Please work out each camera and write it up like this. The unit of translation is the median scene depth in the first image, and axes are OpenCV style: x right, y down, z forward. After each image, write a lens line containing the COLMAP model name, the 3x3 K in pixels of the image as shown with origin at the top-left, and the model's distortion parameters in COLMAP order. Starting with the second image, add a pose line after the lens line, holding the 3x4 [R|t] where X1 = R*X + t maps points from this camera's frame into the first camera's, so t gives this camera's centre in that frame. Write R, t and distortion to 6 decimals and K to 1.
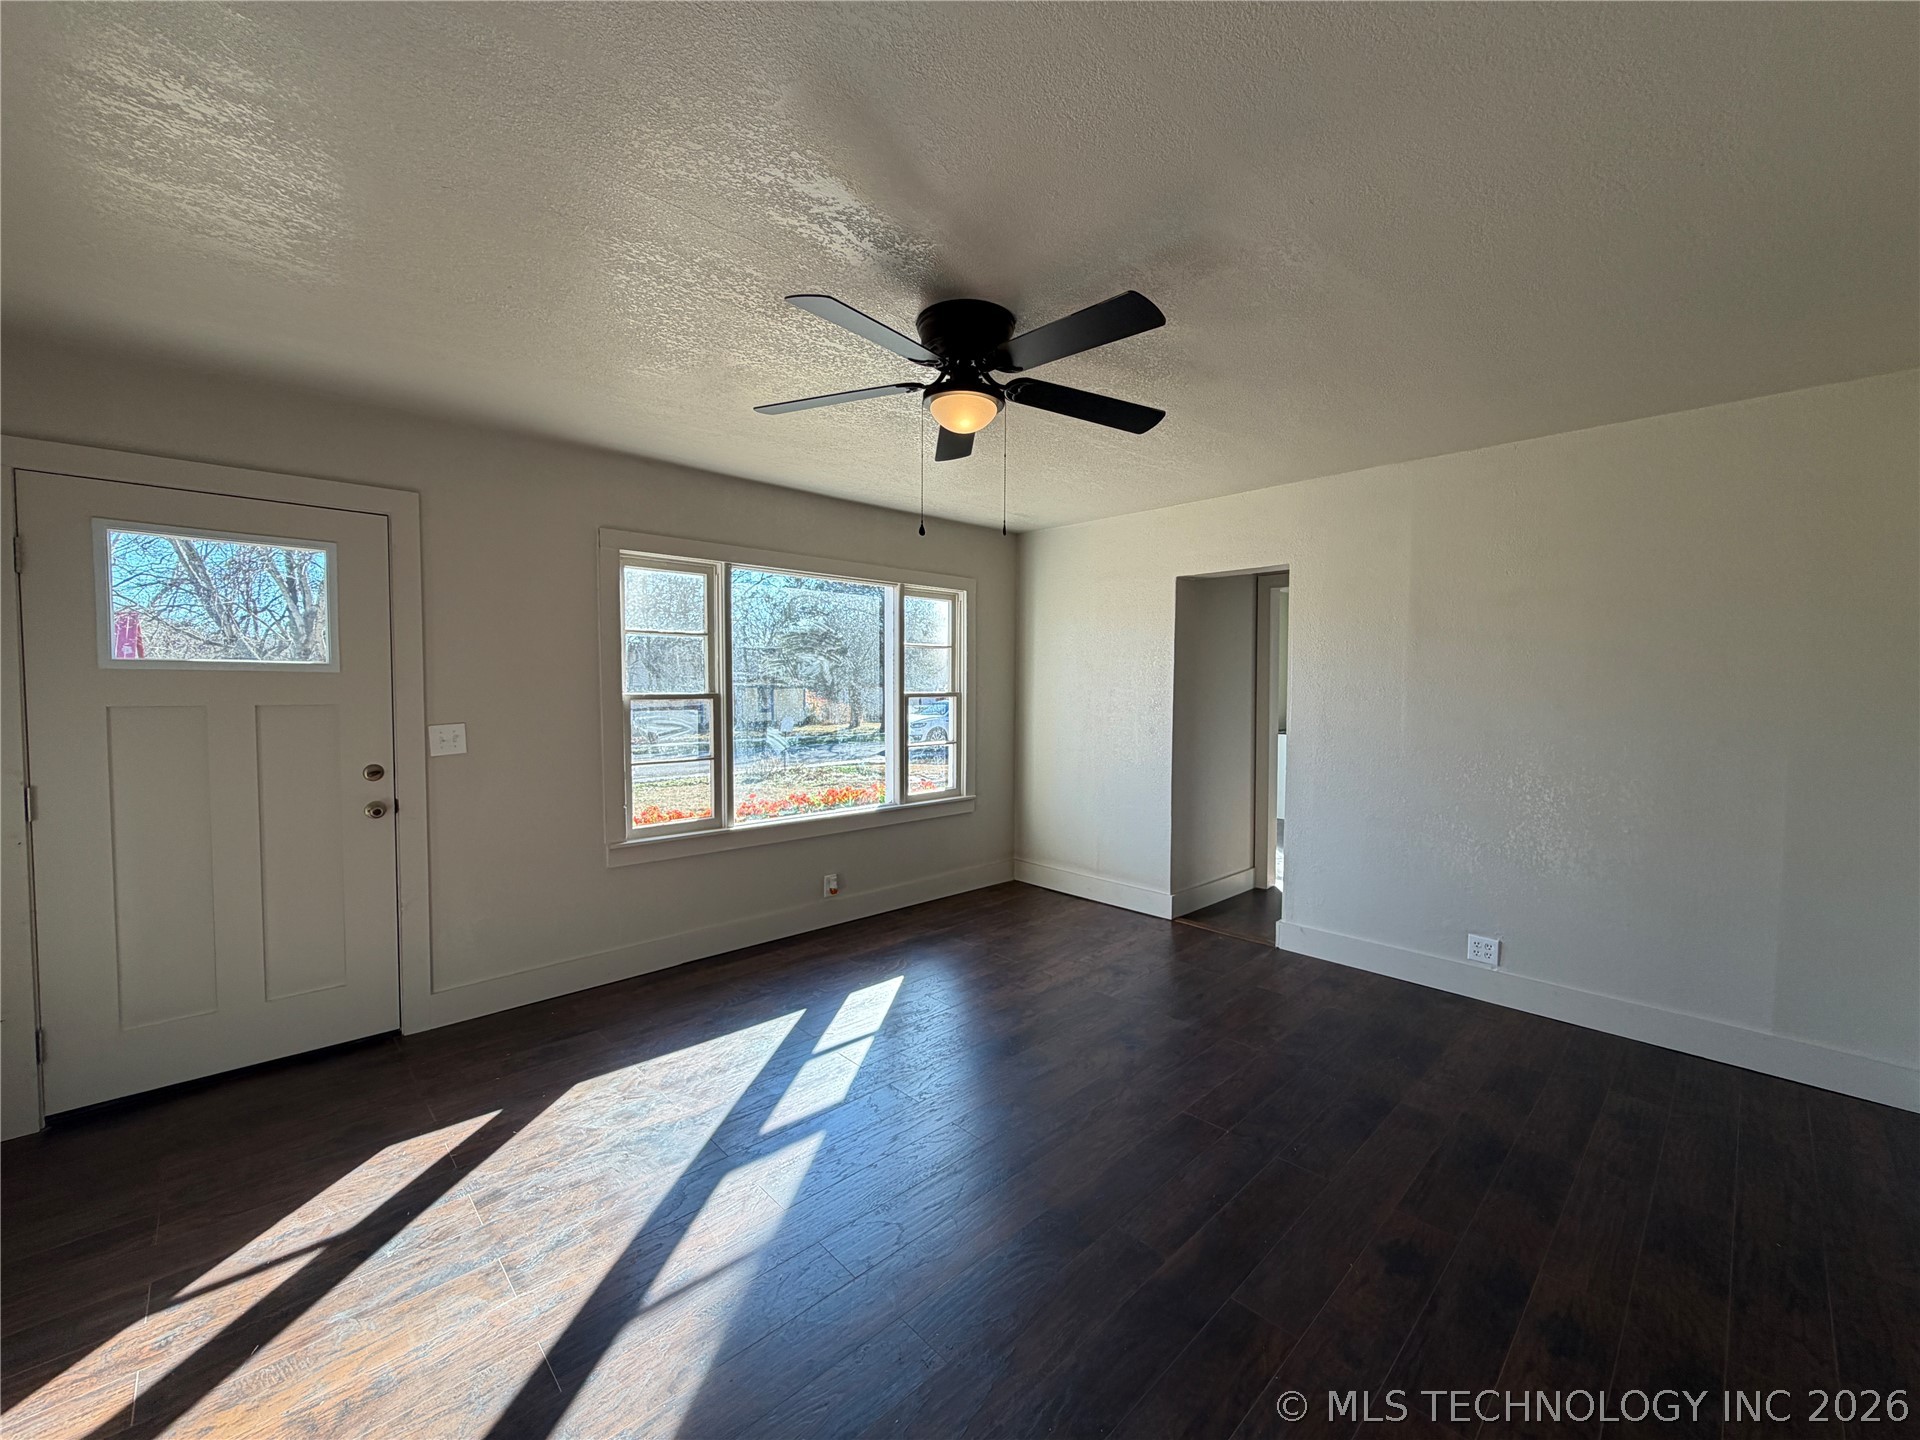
lens RADIAL K [[773.2, 0, 954.0], [0, 773.2, 717.1], [0, 0, 1]] dist [0.010908, 0.000016]
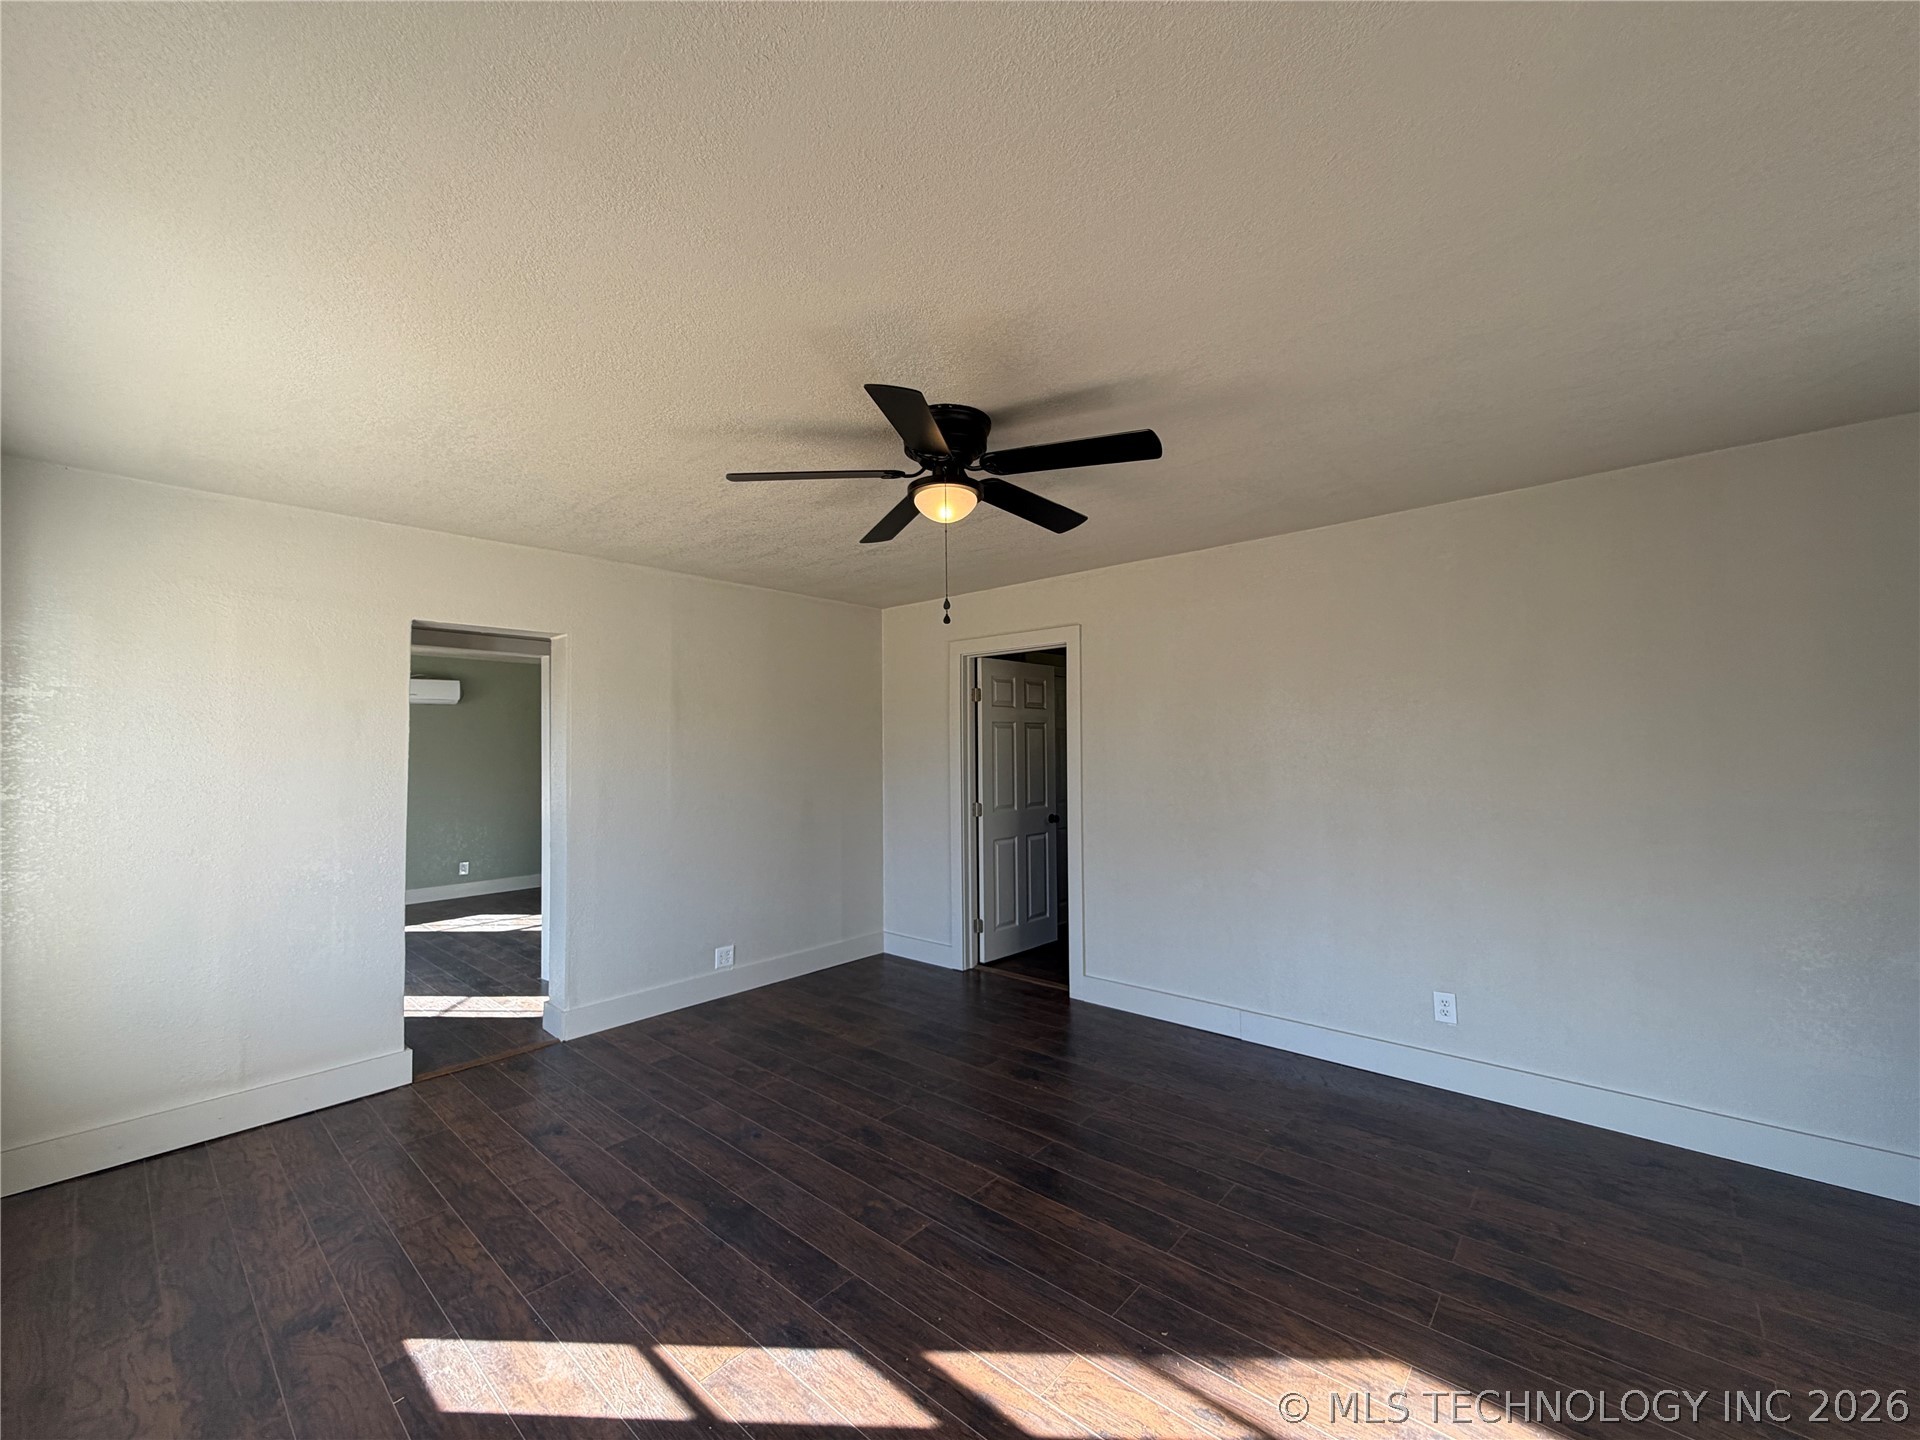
lens RADIAL K [[773.2, 0, 954.0], [0, 773.2, 717.1], [0, 0, 1]] dist [0.010908, 0.000016]
pose [[-0.078687, 0.034521, 0.996302, -0.669008], [0.053874, 0.998087, -0.030328, -0.044201], [-0.995443, 0.051289, -0.080396, 0.702398]]
